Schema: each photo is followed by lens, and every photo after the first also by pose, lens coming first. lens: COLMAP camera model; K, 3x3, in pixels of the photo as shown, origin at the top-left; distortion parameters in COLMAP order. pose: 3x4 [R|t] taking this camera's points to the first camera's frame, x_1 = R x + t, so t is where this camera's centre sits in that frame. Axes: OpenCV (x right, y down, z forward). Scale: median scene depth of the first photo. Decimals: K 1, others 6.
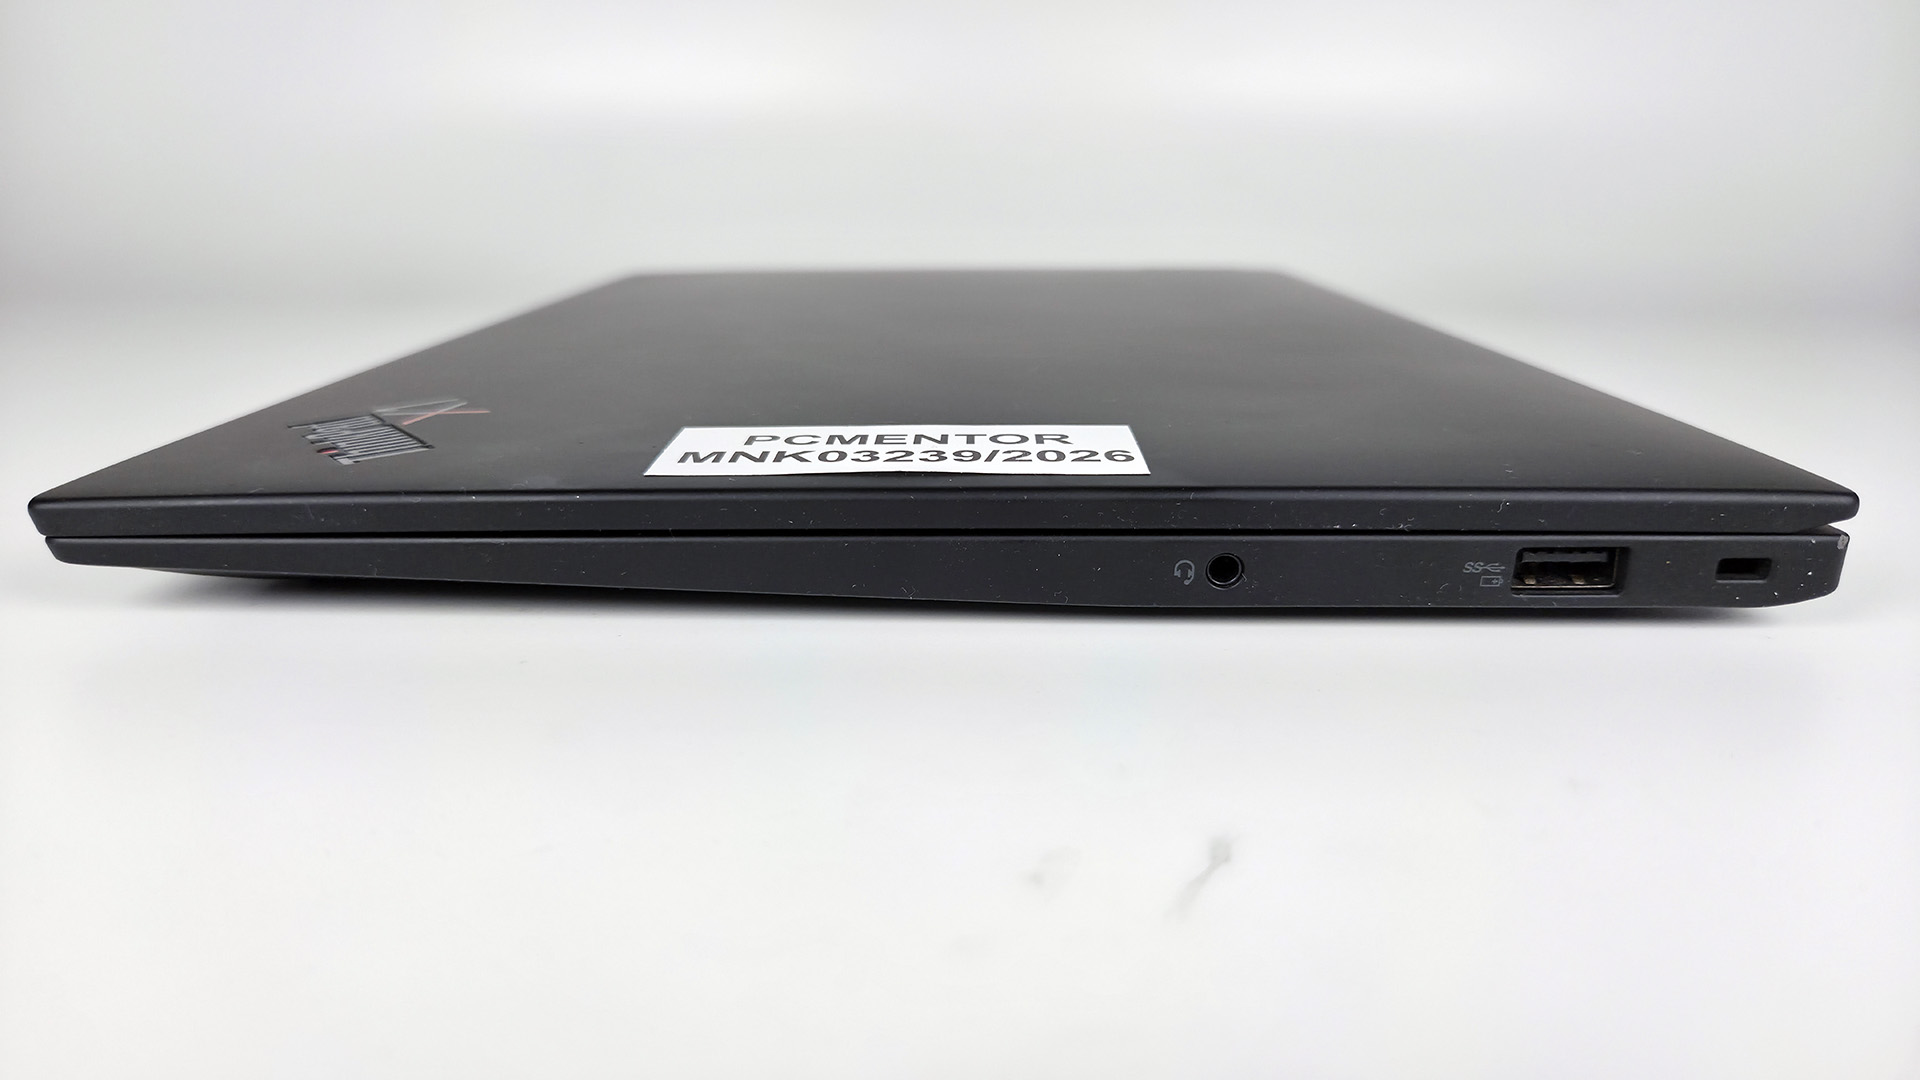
lens RADIAL K [[1196.9, 0, 960.0], [0, 1196.9, 540.0], [0, 0, 1]] dist [-0.000805, -0.000343]
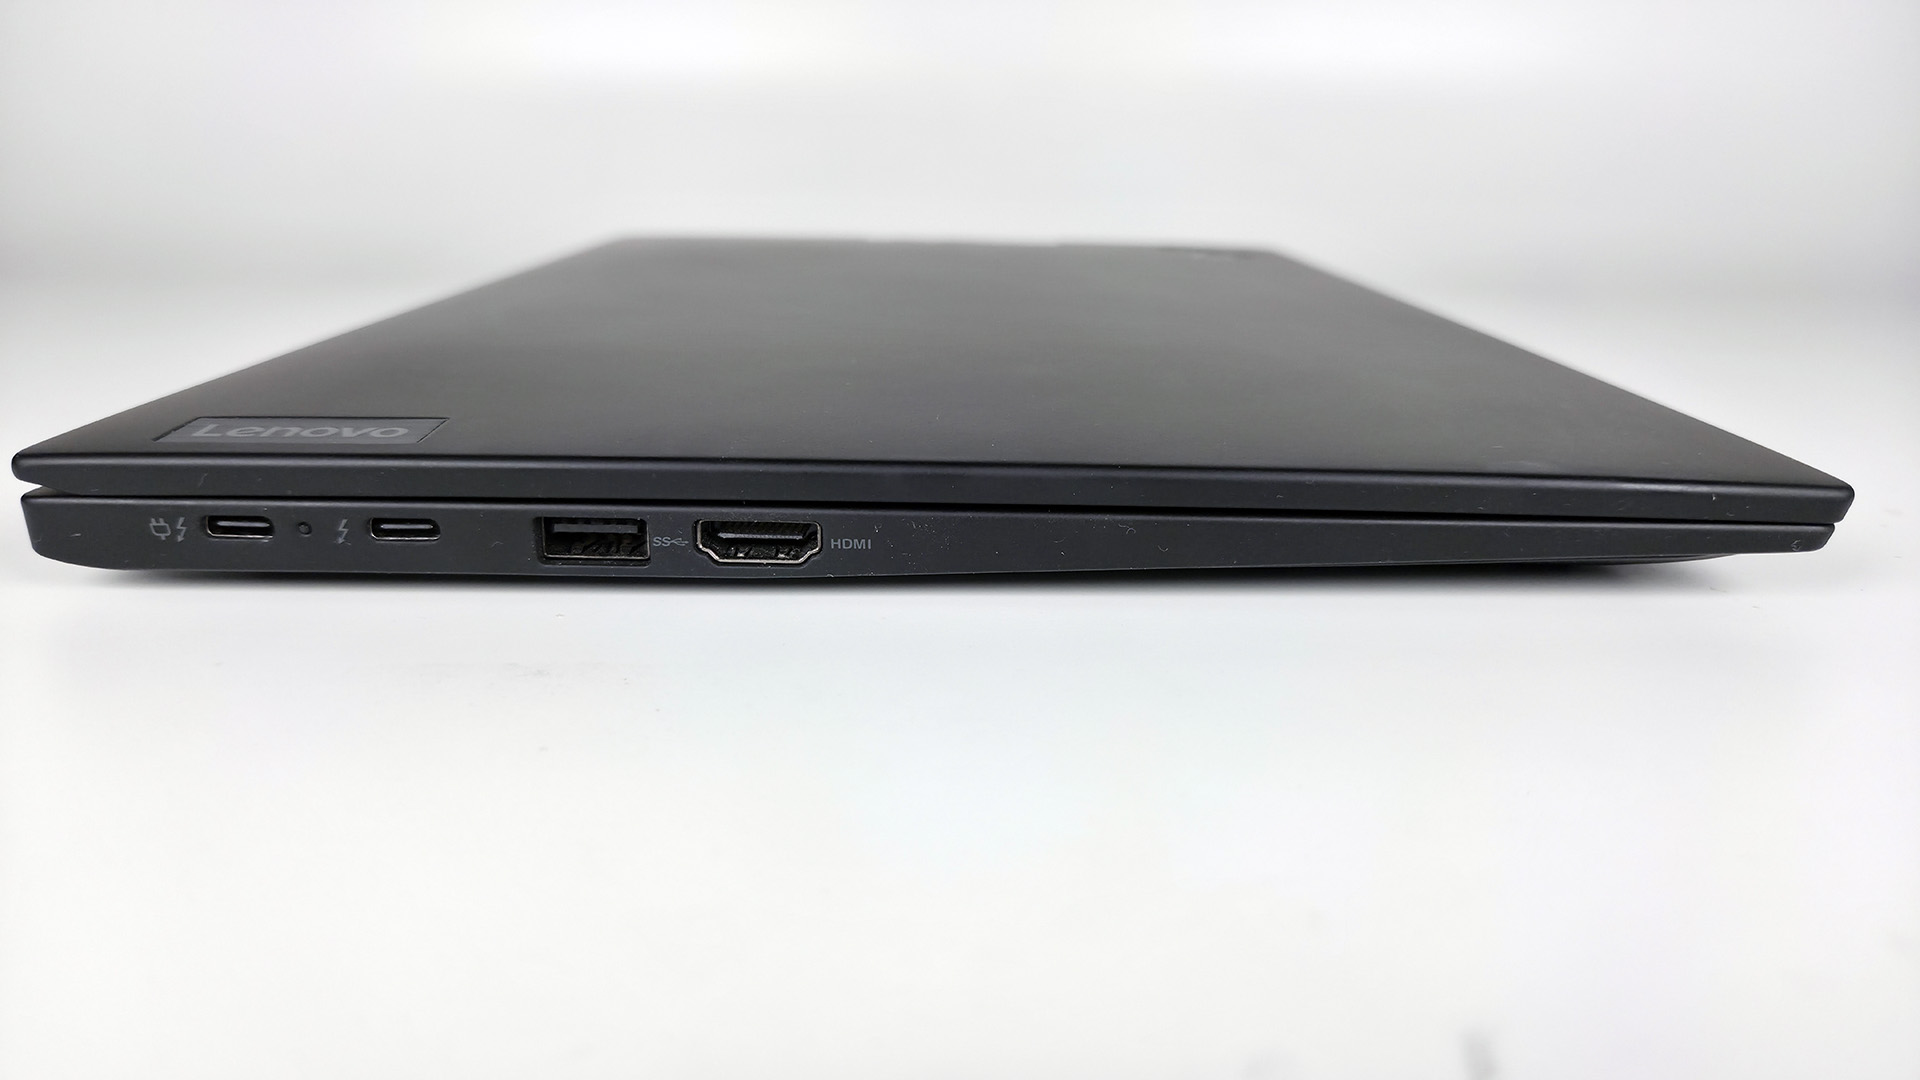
lens RADIAL K [[1196.9, 0, 960.0], [0, 1196.9, 540.0], [0, 0, 1]] dist [-0.000805, -0.000343]
pose [[0.999113, 0.022374, -0.035671, 0.159966], [-0.021649, 0.999554, 0.020582, -0.000505], [0.036116, -0.019792, 0.999152, 0.004568]]
